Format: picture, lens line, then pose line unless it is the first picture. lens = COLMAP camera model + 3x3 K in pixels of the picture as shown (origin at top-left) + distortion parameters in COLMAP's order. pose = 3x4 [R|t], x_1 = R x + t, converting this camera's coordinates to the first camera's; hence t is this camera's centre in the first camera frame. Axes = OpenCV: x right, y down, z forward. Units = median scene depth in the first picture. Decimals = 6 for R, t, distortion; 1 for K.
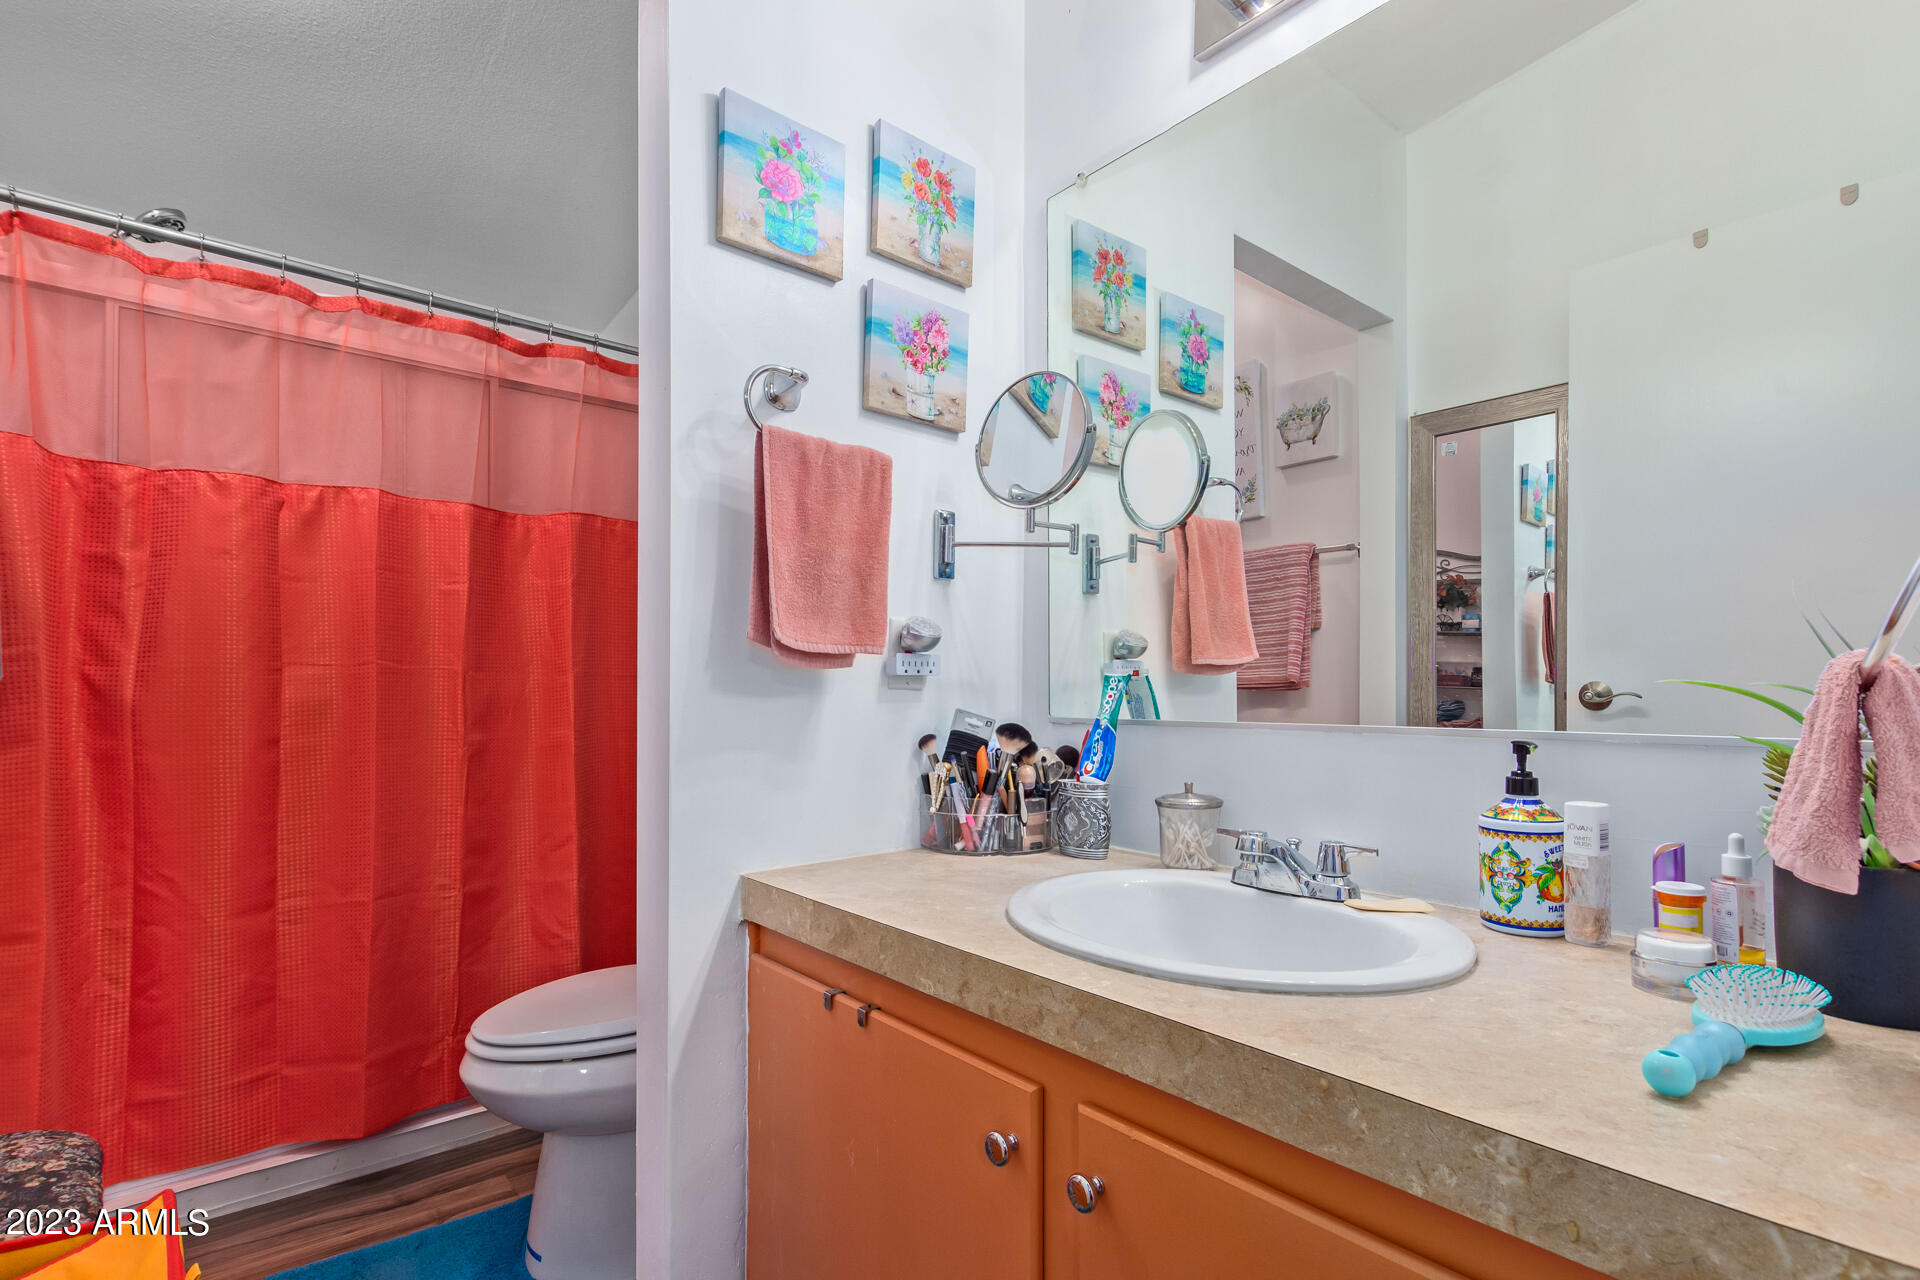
lens RADIAL K [[901.0, 0, 965.0], [0, 901.0, 649.9], [0, 0, 1]] dist [0.011843, -0.001369]
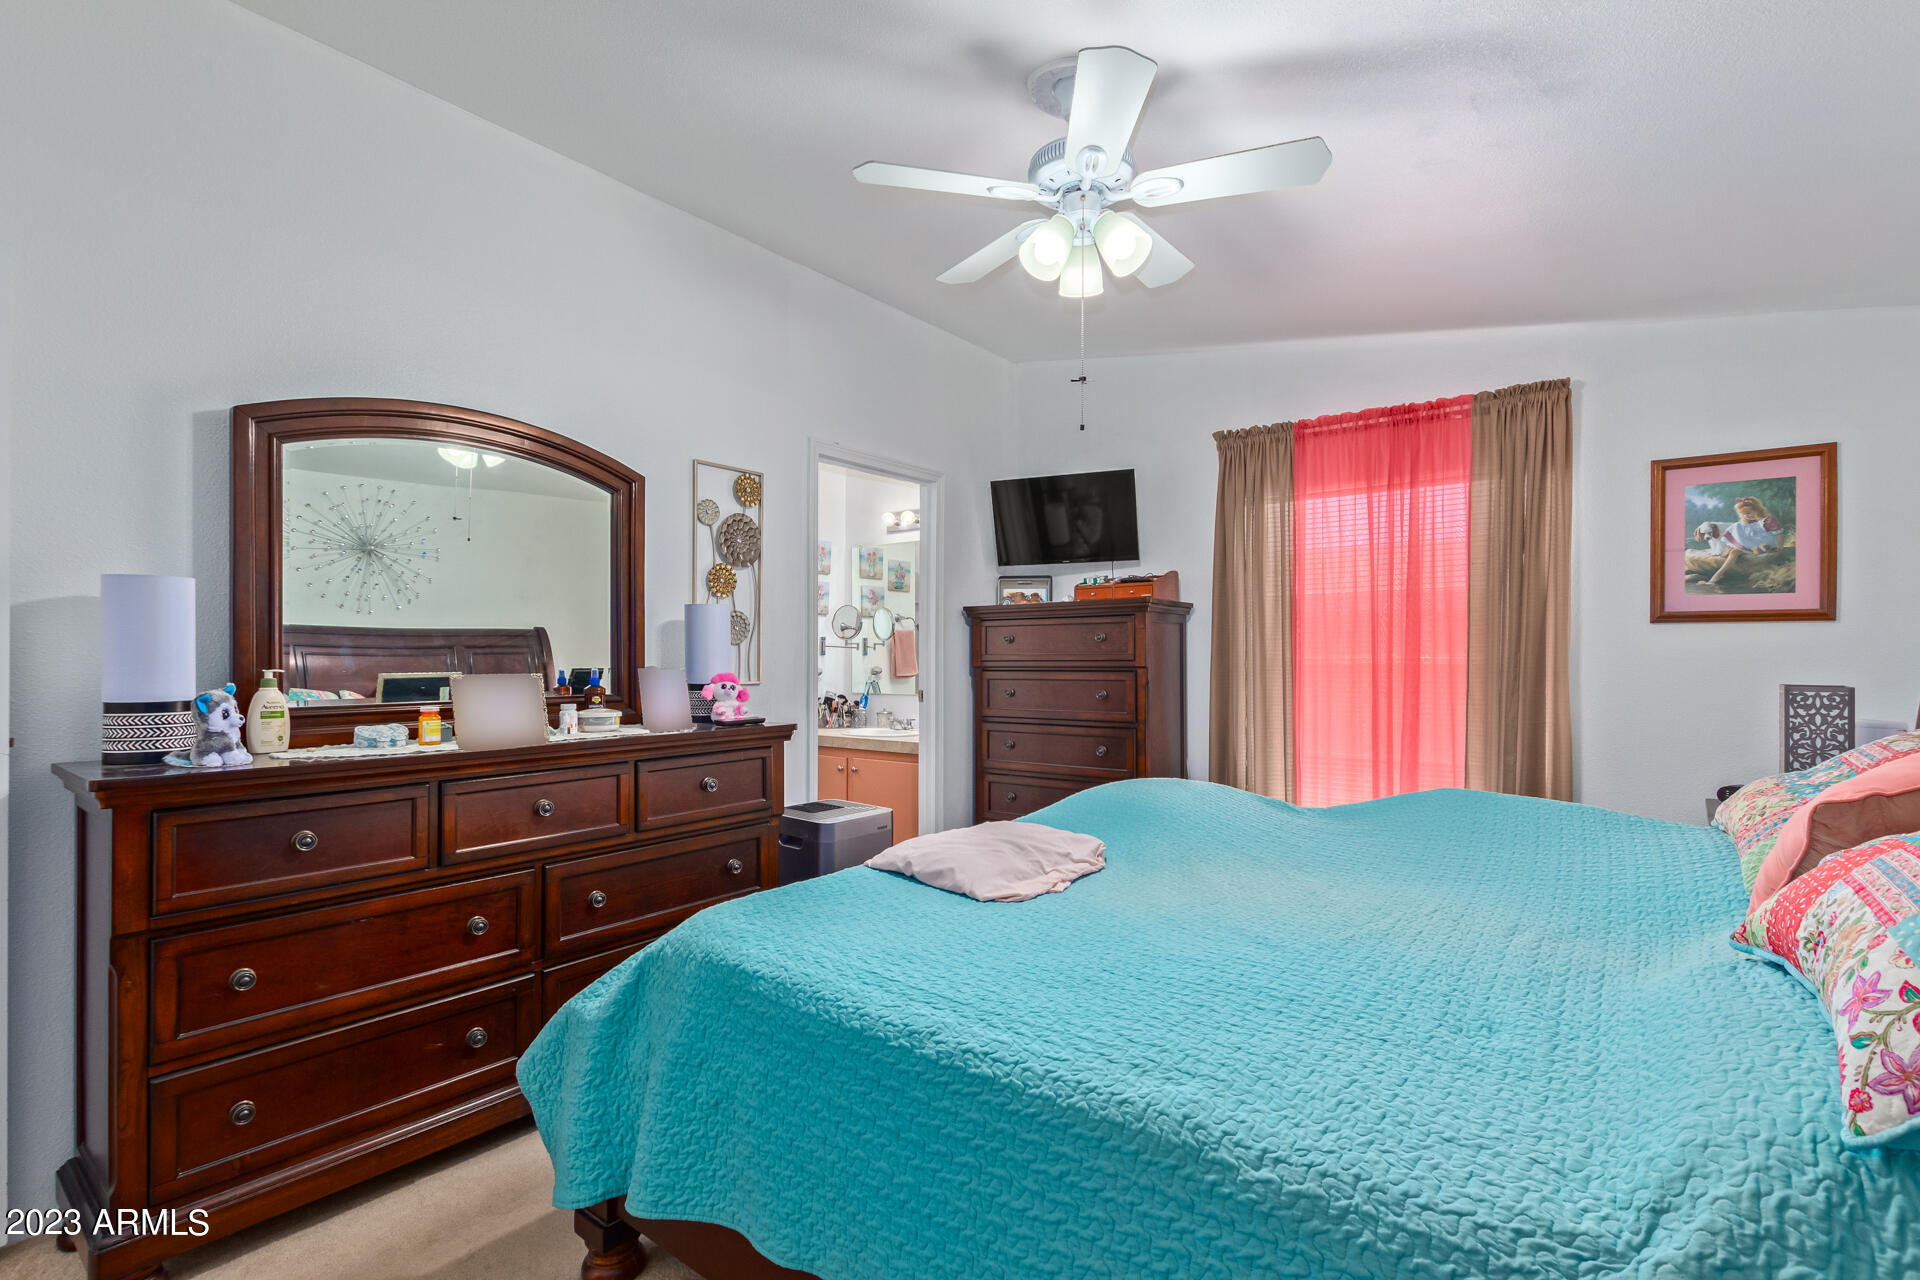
lens RADIAL K [[901.0, 0, 965.0], [0, 901.0, 649.9], [0, 0, 1]] dist [0.011843, -0.001369]
pose [[0.981284, 0.002103, 0.192554, -0.159746], [-0.007586, 0.999586, 0.027745, -0.204415], [-0.192416, -0.028687, 0.980894, -2.675031]]
